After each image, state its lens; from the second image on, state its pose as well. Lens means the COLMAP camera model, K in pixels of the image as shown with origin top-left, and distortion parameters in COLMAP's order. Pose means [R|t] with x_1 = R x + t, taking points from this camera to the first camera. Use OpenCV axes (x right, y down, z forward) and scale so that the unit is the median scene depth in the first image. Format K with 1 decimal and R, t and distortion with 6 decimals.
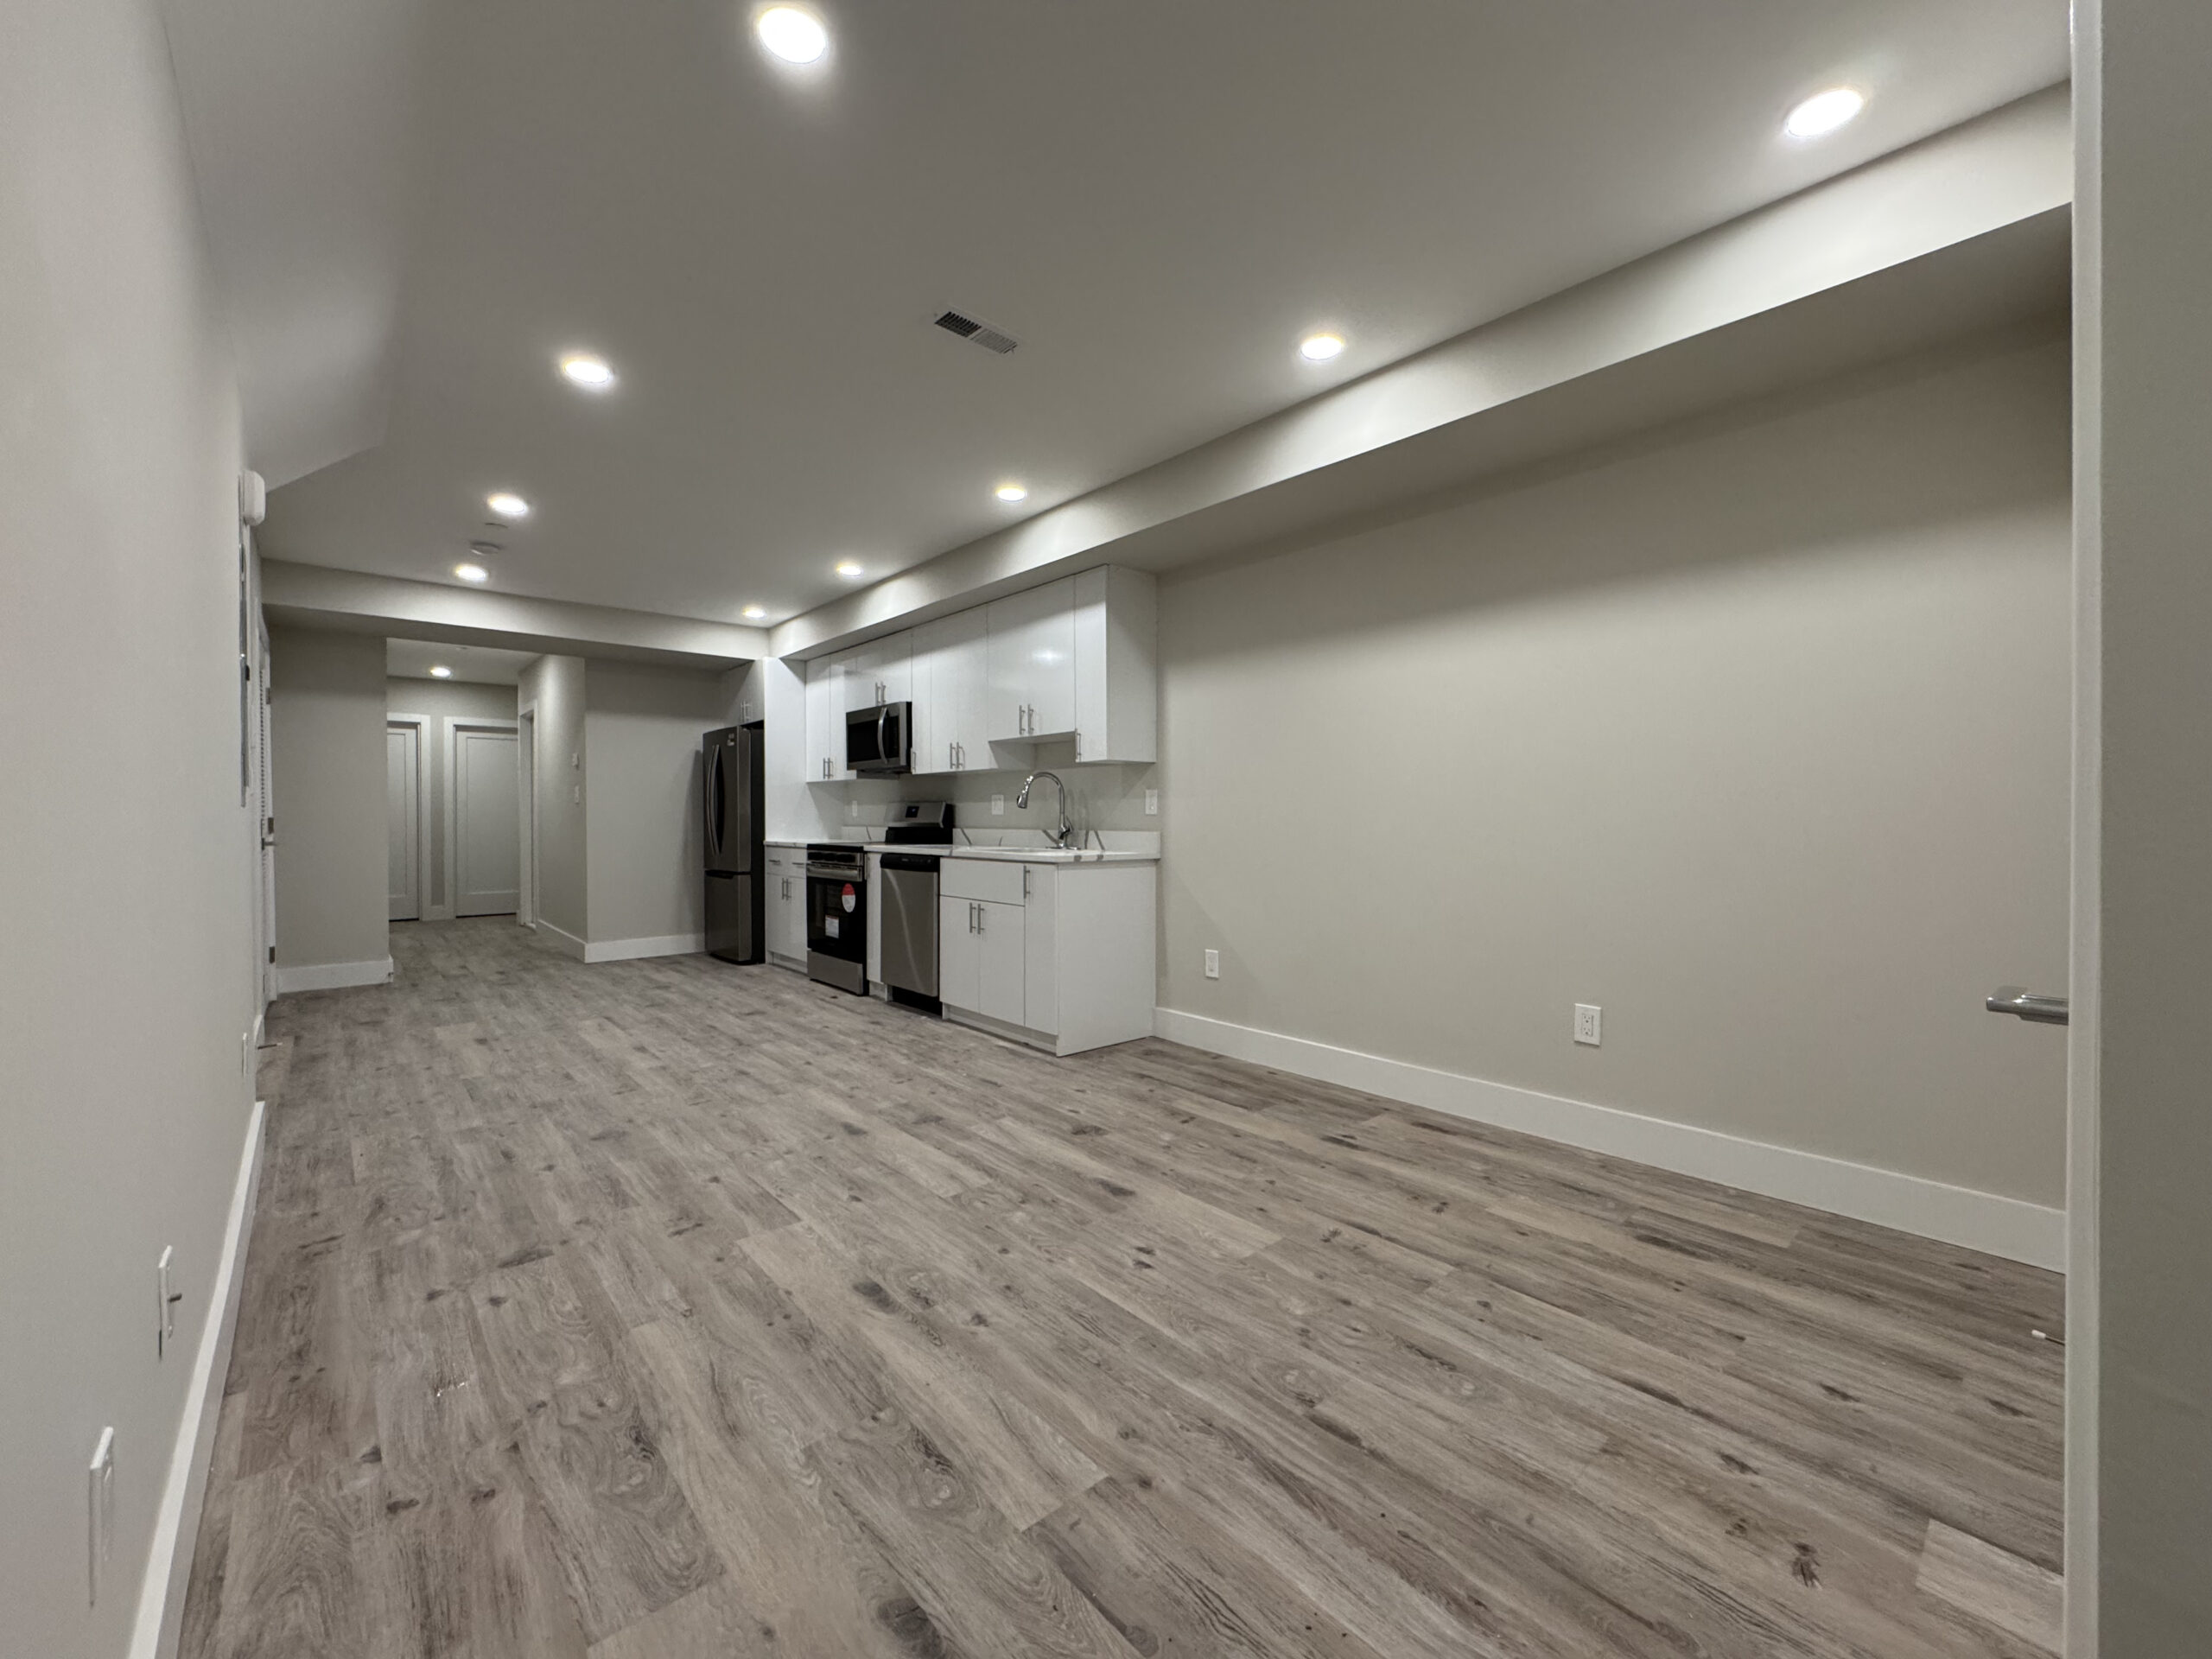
lens RADIAL K [[883.9, 0, 1096.8], [0, 883.9, 822.2], [0, 0, 1]] dist [-0.006603, 0.001618]
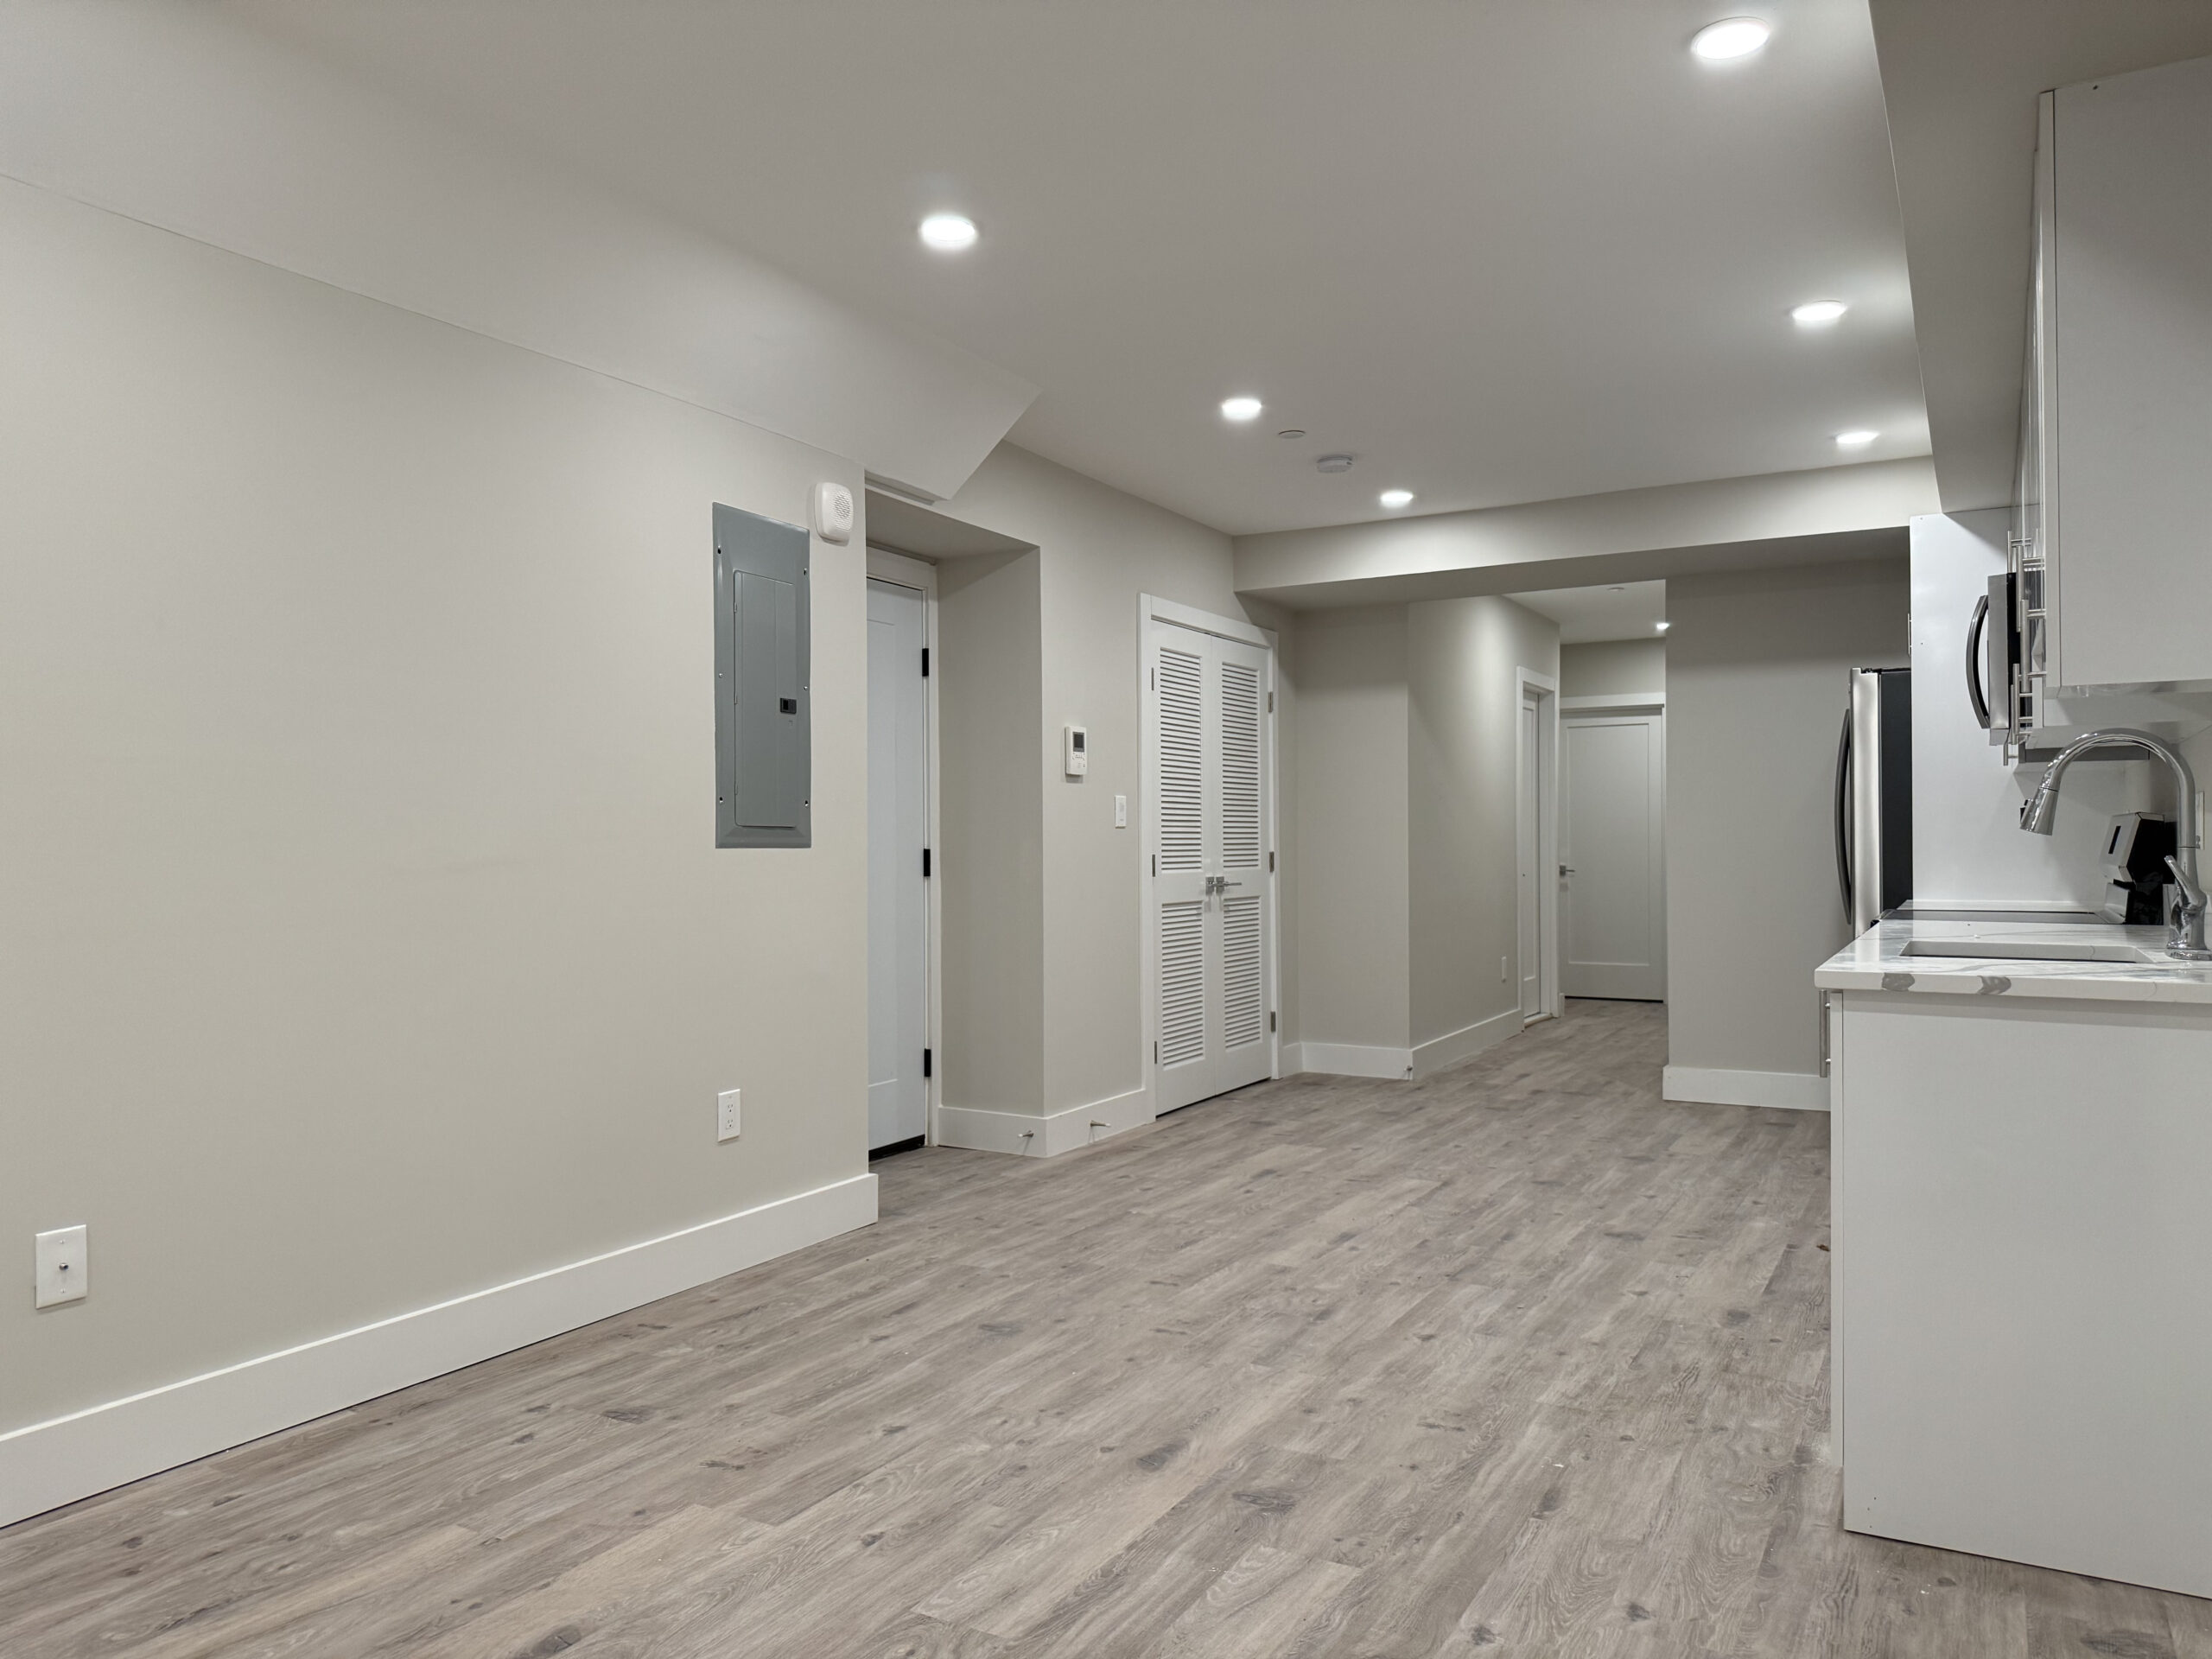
lens RADIAL K [[1552.5, 0, 1117.2], [0, 1552.5, 850.2], [0, 0, 1]] dist [0.055296, -0.072539]
pose [[0.338984, 0.002510, -0.940789, 0.542566], [-0.001412, 0.999997, 0.002159, -0.014751], [0.940791, 0.000597, 0.338986, 0.600534]]
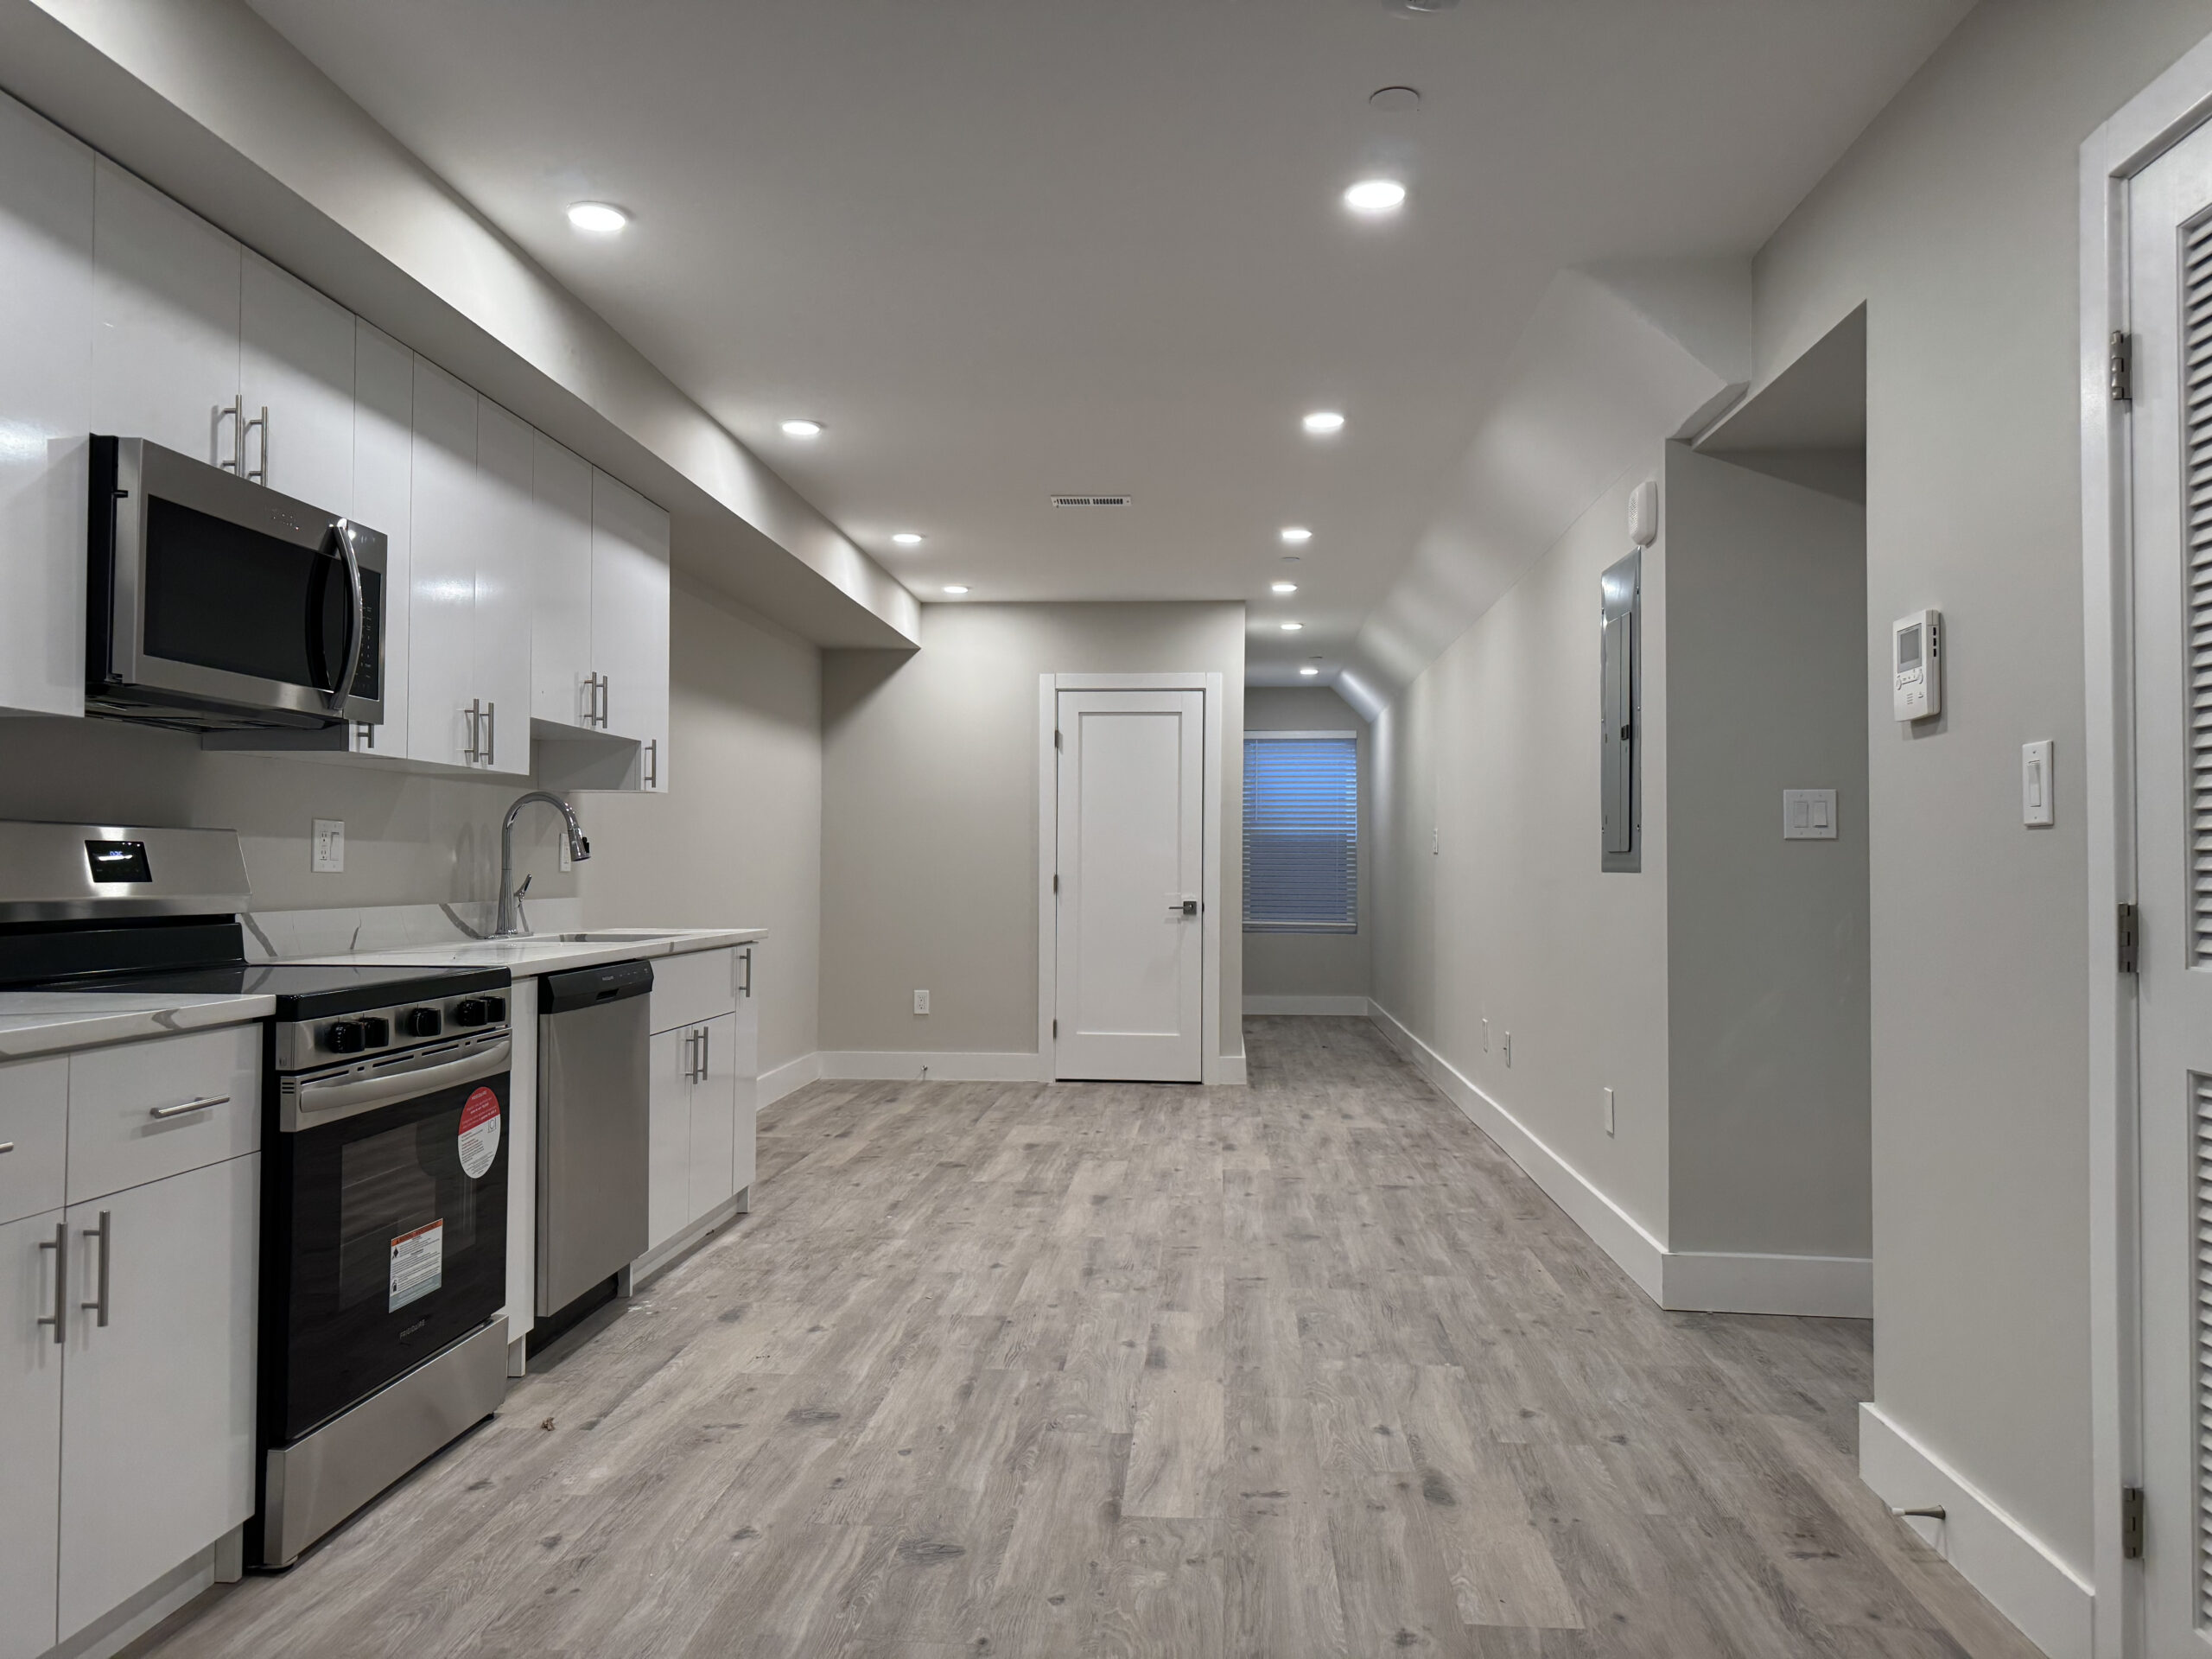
lens RADIAL K [[1552.5, 0, 1101.0], [0, 1552.5, 843.1], [0, 0, 1]] dist [0.055296, -0.072539]
pose [[-0.697525, 0.007559, 0.716520, -1.377212], [-0.002276, 0.999916, -0.012764, -0.021873], [-0.716557, -0.010533, -0.697449, 2.005915]]
